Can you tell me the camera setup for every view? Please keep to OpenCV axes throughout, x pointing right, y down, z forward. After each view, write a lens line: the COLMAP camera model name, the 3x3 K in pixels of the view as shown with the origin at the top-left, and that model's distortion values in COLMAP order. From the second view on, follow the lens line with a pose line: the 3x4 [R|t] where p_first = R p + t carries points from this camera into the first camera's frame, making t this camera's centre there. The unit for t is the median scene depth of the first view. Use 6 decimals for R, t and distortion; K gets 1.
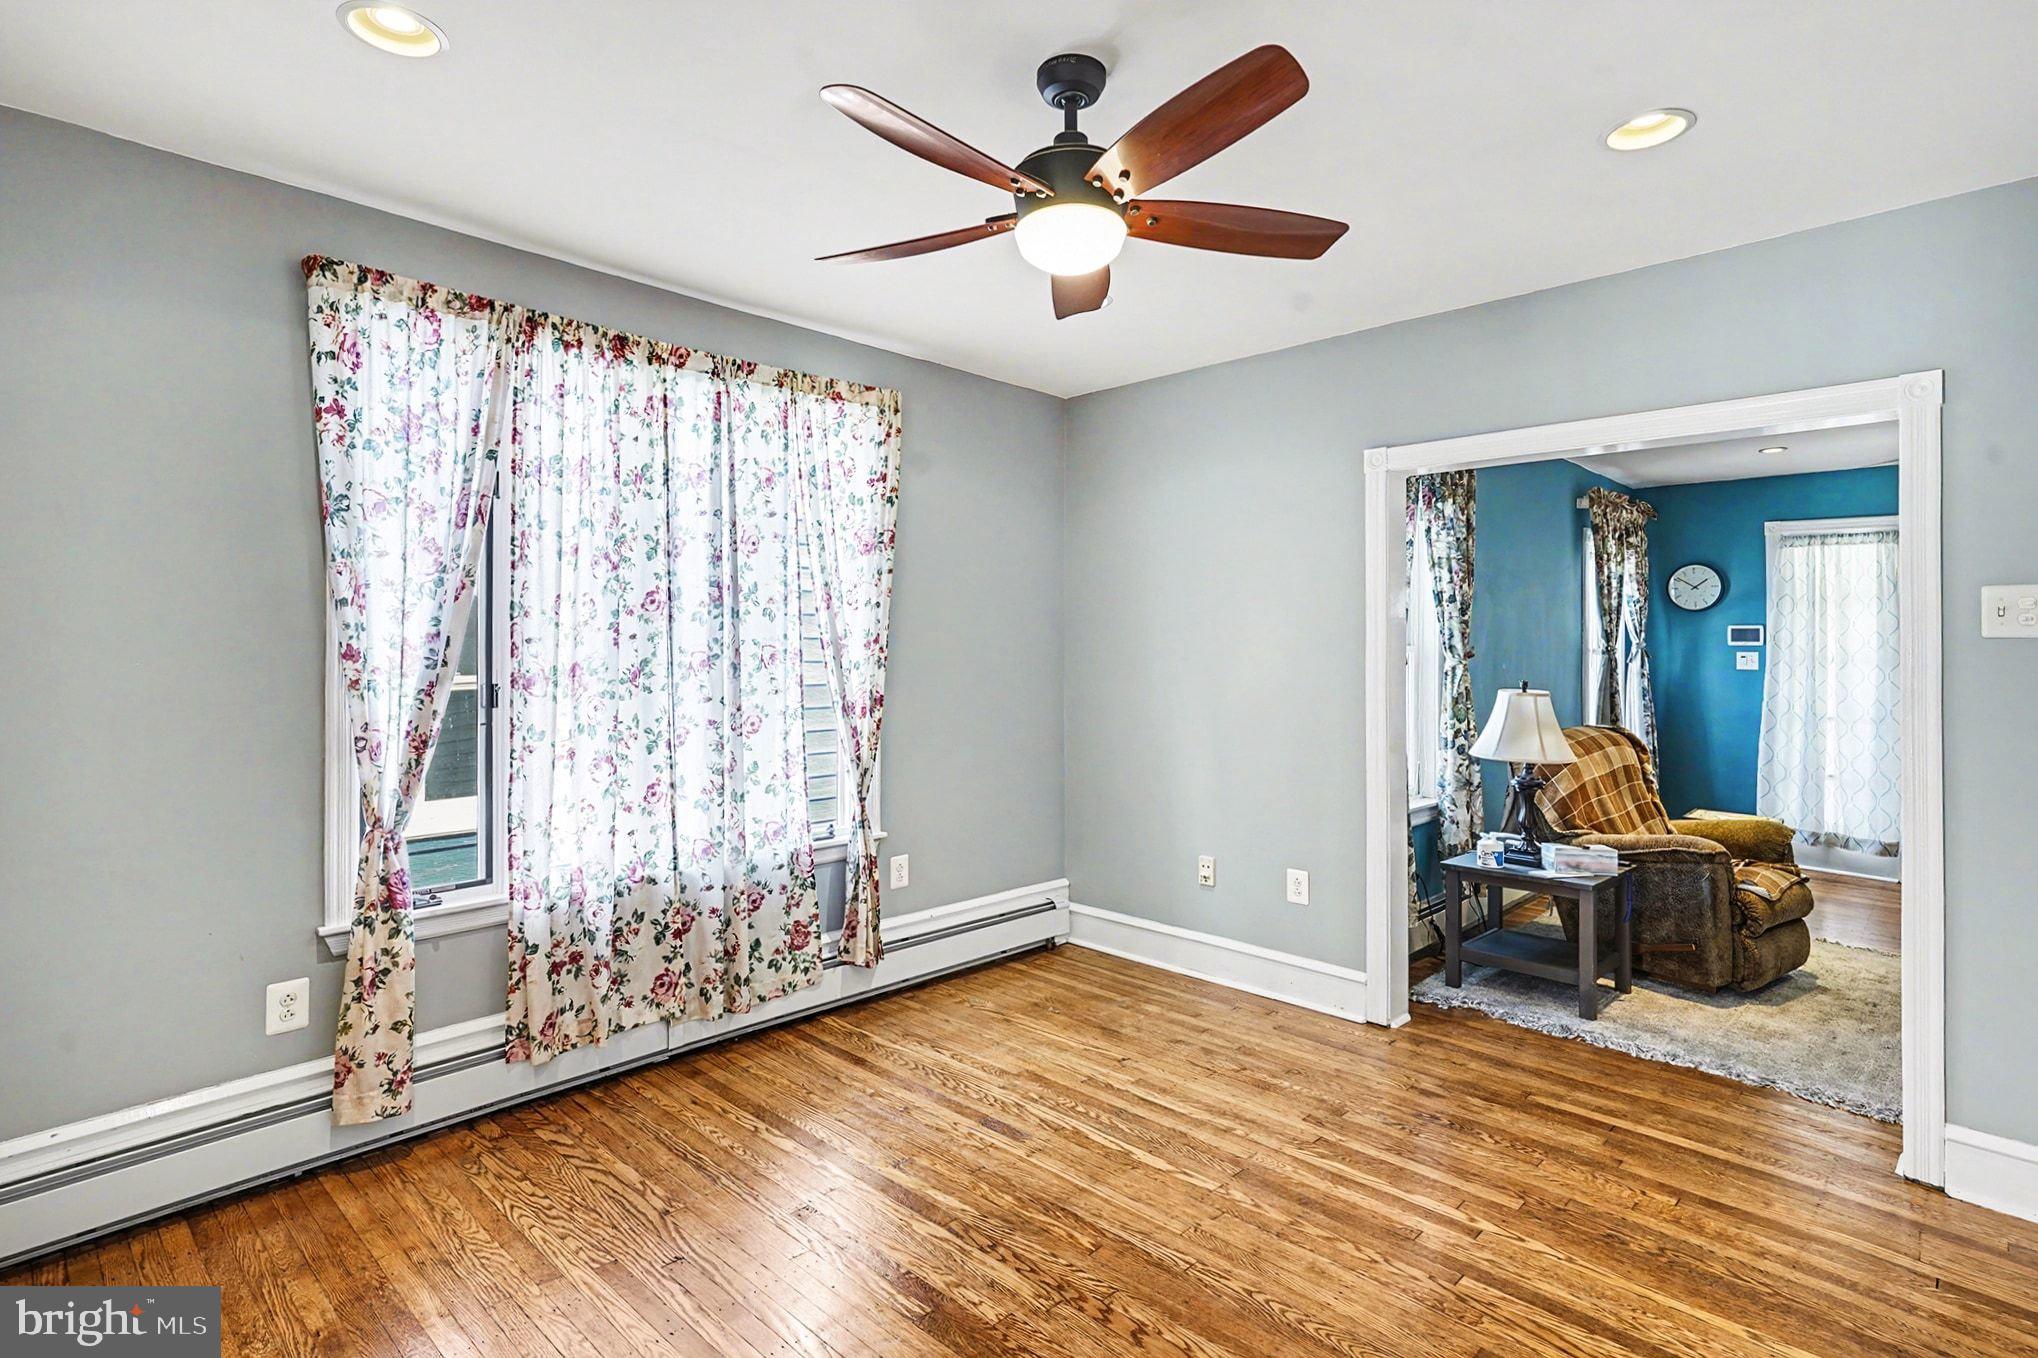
lens RADIAL K [[1038.3, 0, 1026.9], [0, 1038.3, 656.5], [0, 0, 1]] dist [0.014444, -0.000077]
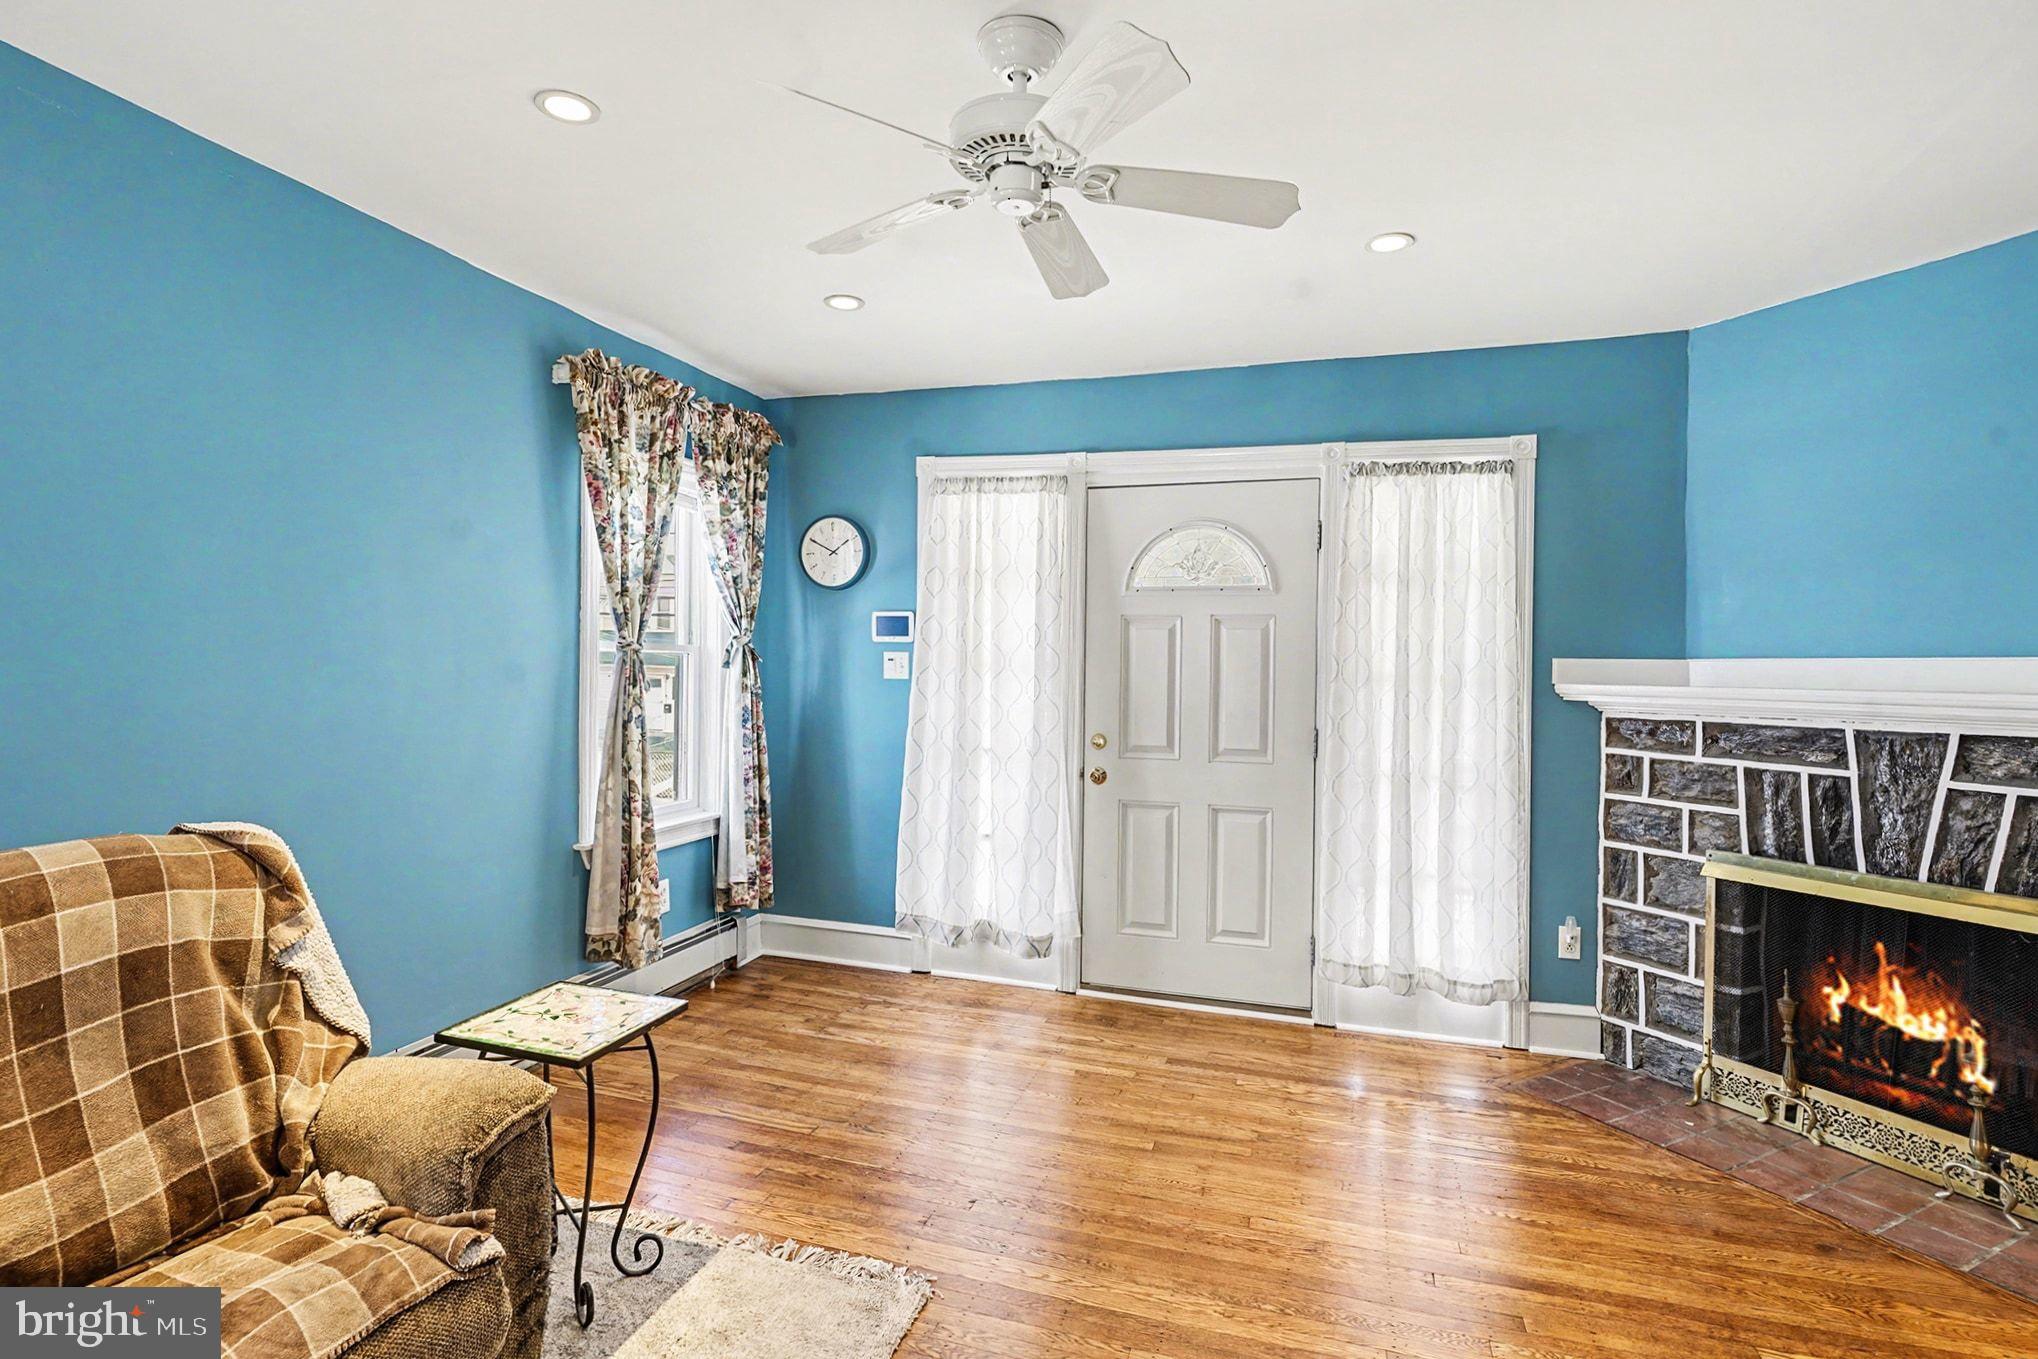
lens RADIAL K [[1021.8, 0, 1019.3], [0, 1021.8, 635.7], [0, 0, 1]] dist [0.001503, -0.008031]
pose [[0.903376, 0.009739, 0.428738, 0.506877], [0.006284, 0.999334, -0.035941, 0.009484], [-0.428803, 0.035163, 0.902714, 0.402372]]
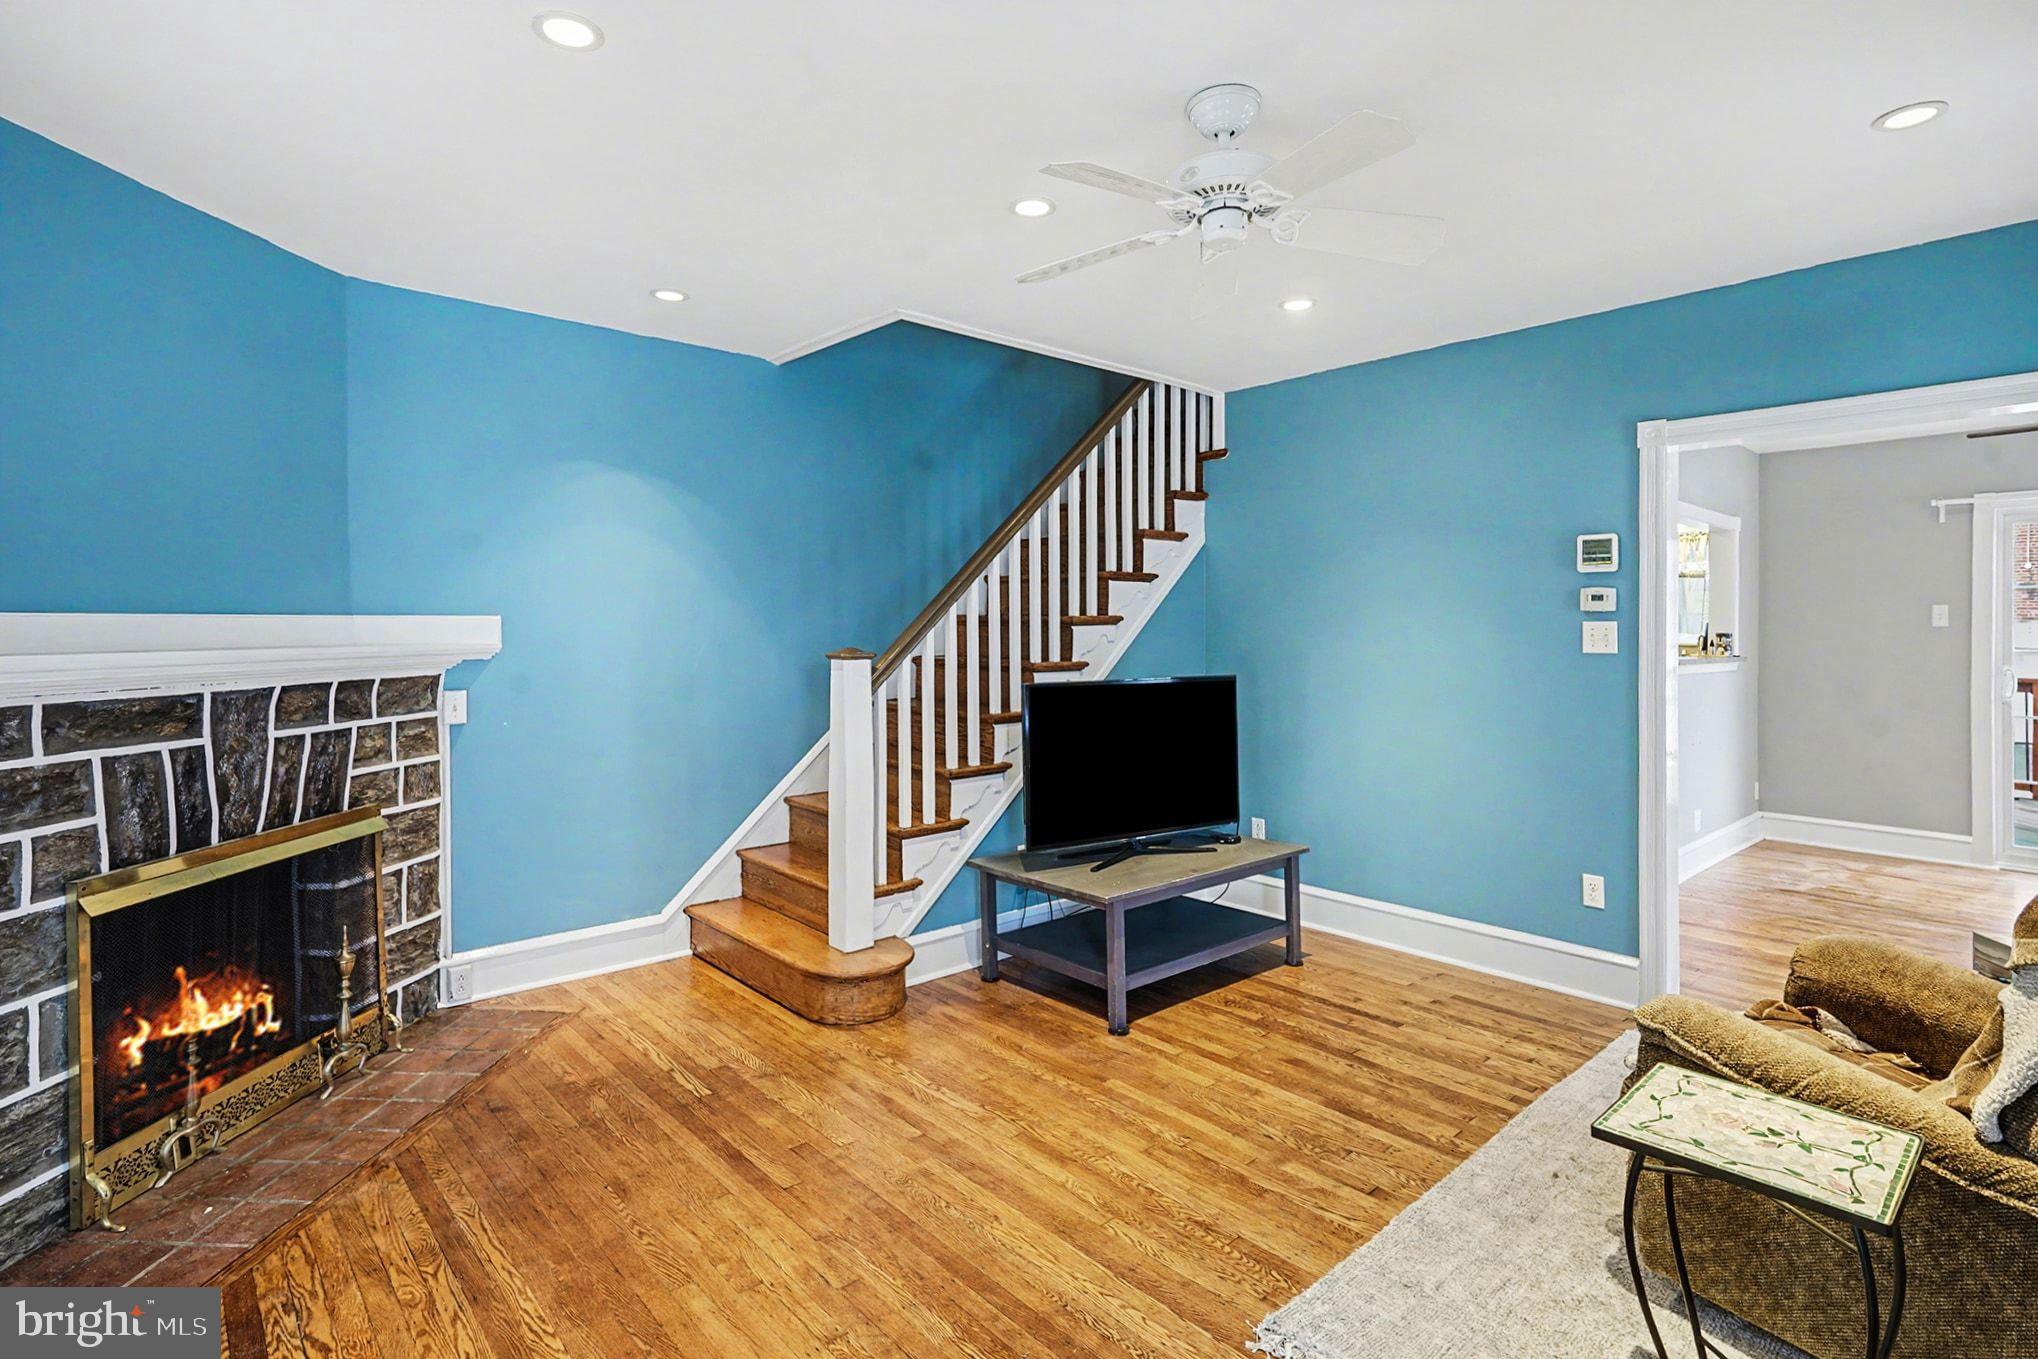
lens RADIAL K [[986.5, 0, 1028.7], [0, 986.5, 640.1], [0, 0, 1]] dist [0.000330, 0.000362]
pose [[-0.994328, -0.022148, 0.104029, 0.659069], [-0.018912, 0.999309, 0.031990, -0.002794], [-0.104666, 0.029841, -0.994060, 1.001361]]
